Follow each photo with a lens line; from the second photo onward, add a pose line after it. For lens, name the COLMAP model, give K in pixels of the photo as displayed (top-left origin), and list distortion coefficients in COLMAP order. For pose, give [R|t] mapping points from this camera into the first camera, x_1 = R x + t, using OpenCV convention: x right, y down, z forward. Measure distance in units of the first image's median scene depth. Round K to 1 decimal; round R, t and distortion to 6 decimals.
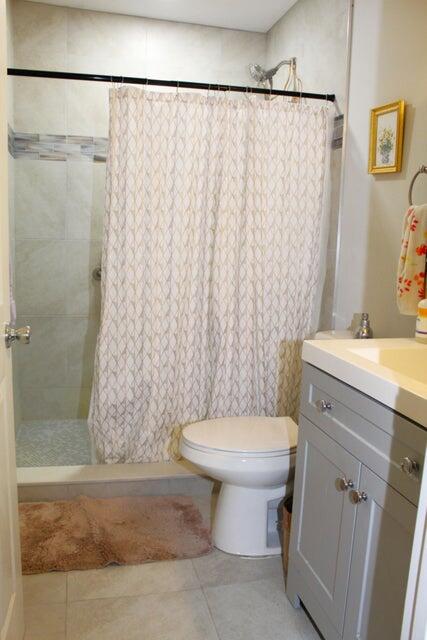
lens RADIAL K [[563.5, 0, 213.5], [0, 563.5, 320.0], [0, 0, 1]] dist [-0.145274, 0.155658]
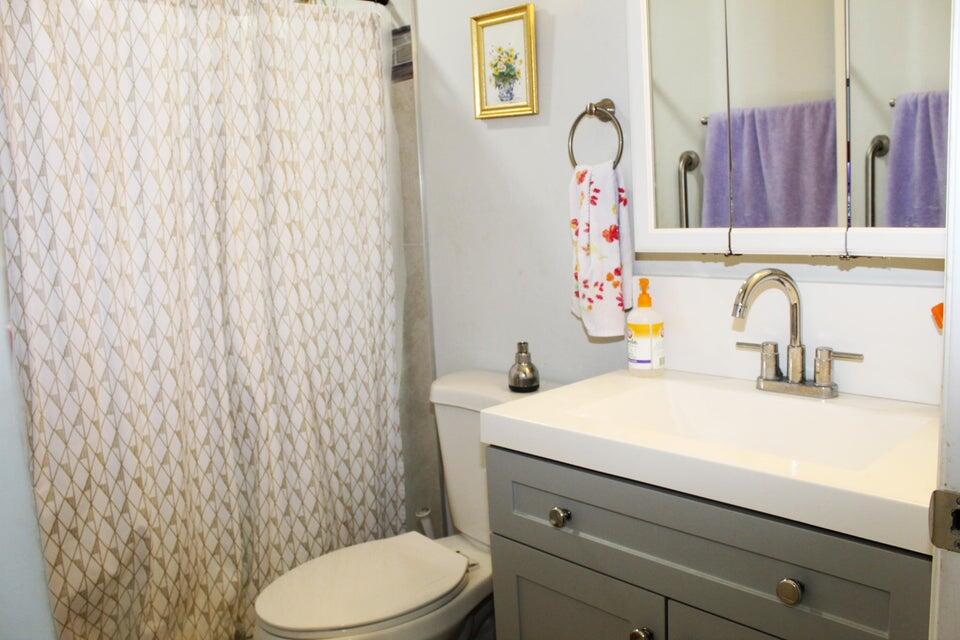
lens RADIAL K [[816.6, 0, 480.0], [0, 816.6, 320.0], [0, 0, 1]] dist [-0.166260, 0.165920]
pose [[0.867412, -0.149502, 0.474601, -0.166997], [0.154430, 0.987582, 0.028849, -0.059235], [-0.473020, 0.048268, 0.879728, 0.185682]]
